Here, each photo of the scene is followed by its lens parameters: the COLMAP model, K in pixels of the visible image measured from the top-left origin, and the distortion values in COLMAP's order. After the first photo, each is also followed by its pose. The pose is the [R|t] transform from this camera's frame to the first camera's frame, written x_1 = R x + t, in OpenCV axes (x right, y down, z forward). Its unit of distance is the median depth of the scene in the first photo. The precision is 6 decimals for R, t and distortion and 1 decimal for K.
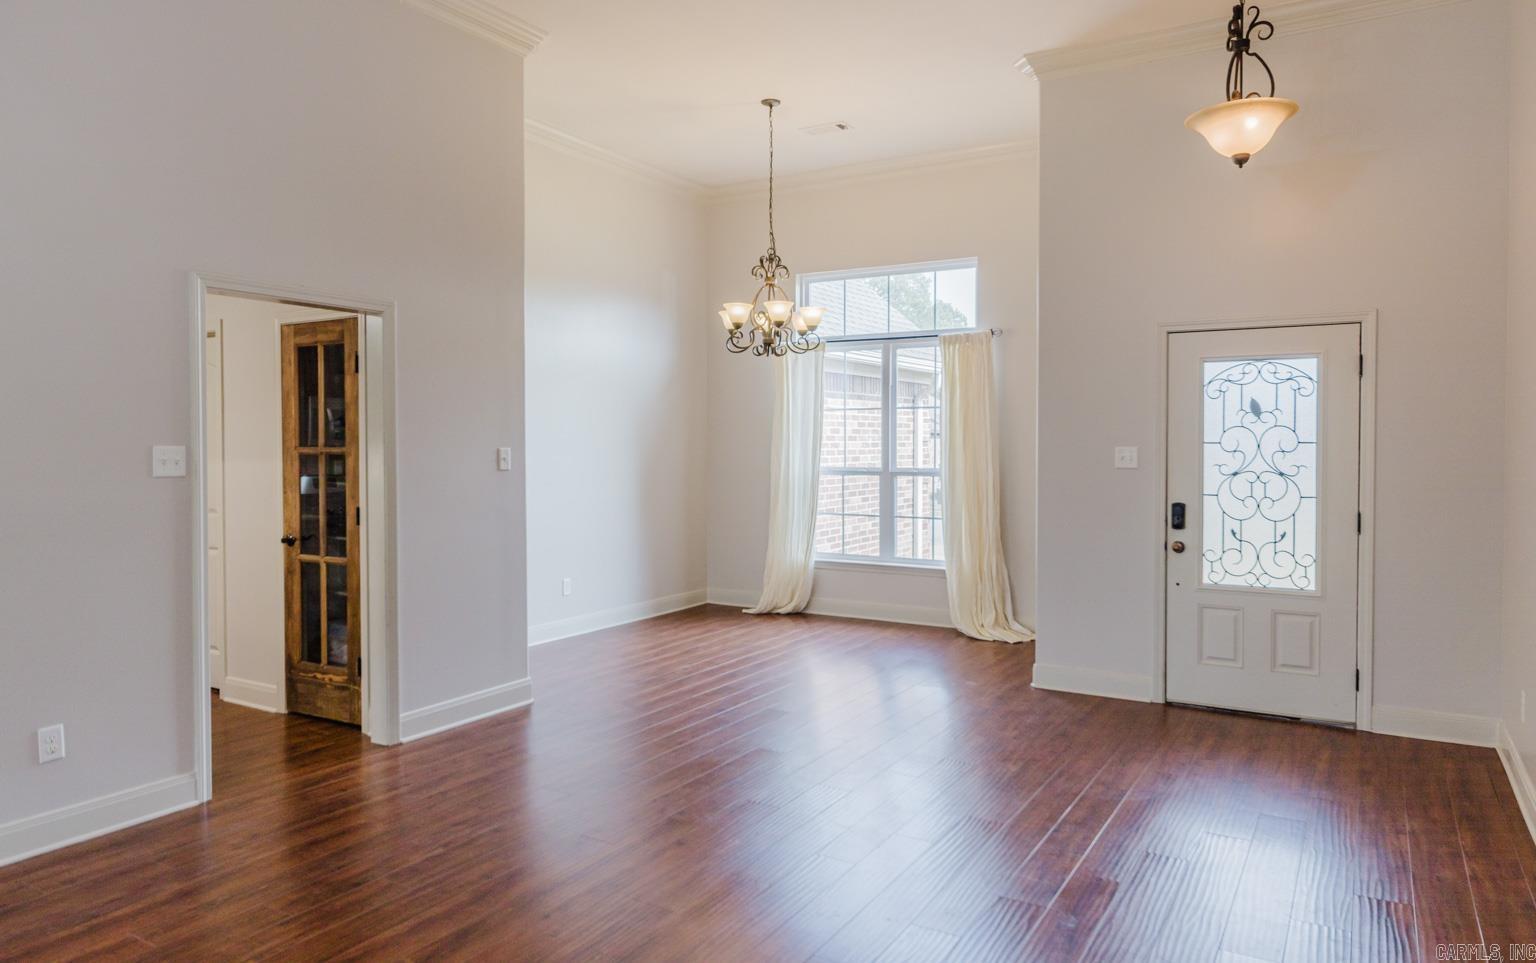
lens RADIAL K [[995.3, 0, 768.7], [0, 995.3, 460.9], [0, 0, 1]] dist [0.010888, -0.007553]
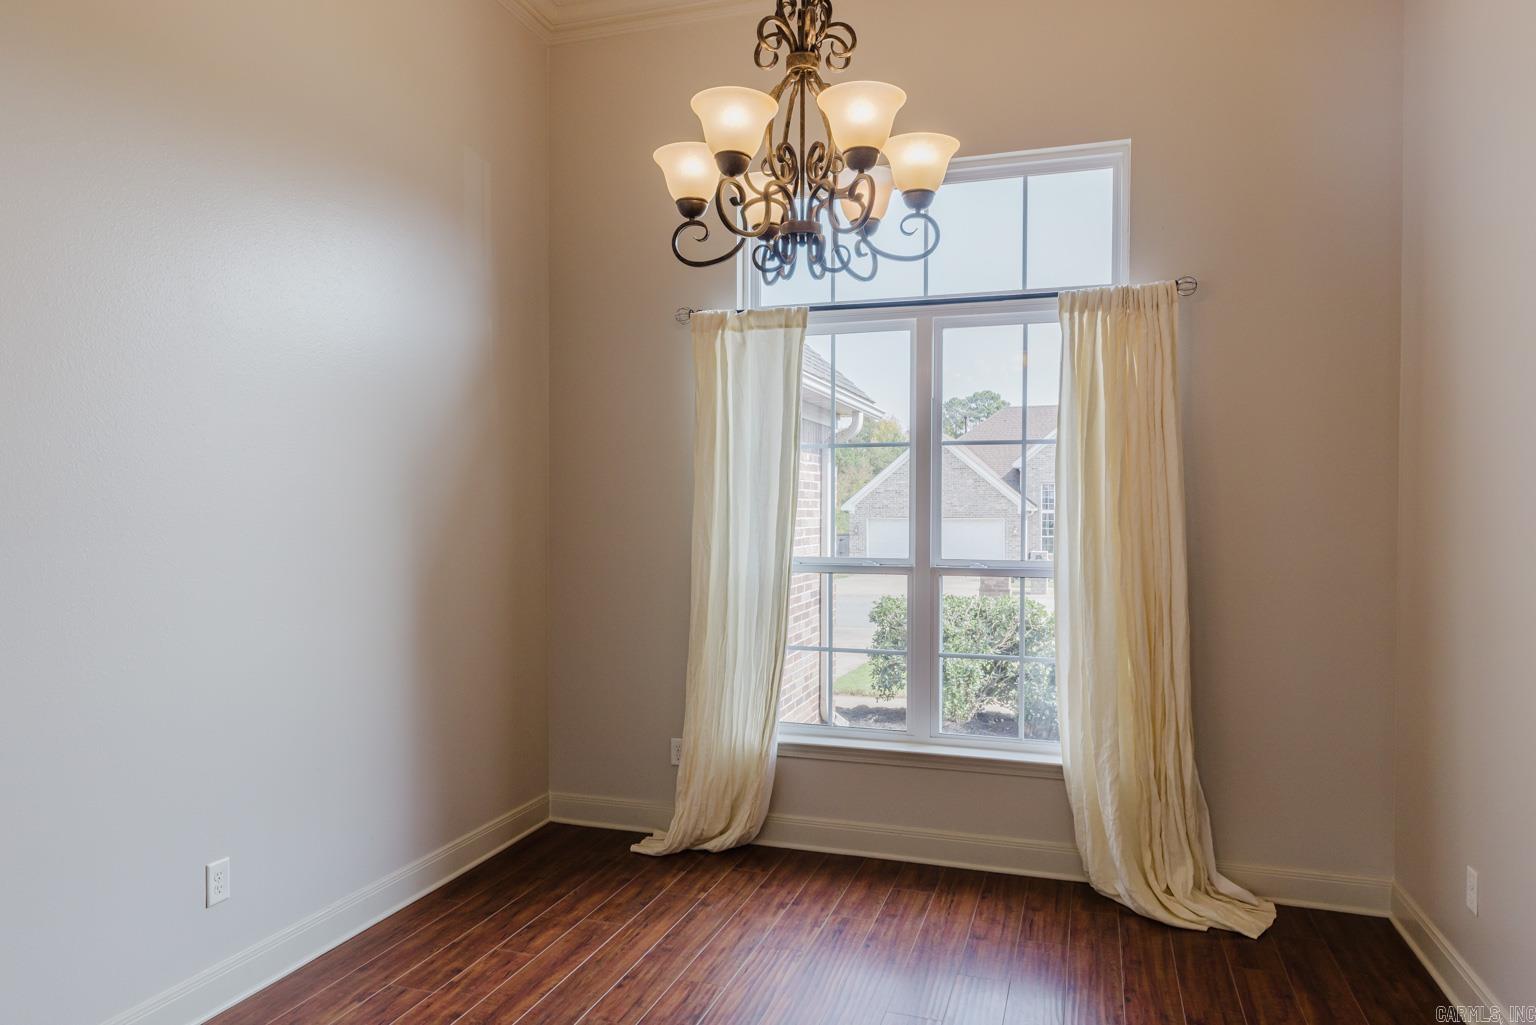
lens RADIAL K [[991.3, 0, 768.4], [0, 991.3, 521.3], [0, 0, 1]] dist [0.013254, -0.014654]
pose [[0.973769, 0.001132, 0.227534, -0.115461], [0.000713, 0.999968, -0.008027, -0.013211], [-0.227536, 0.007979, 0.973737, 0.798993]]
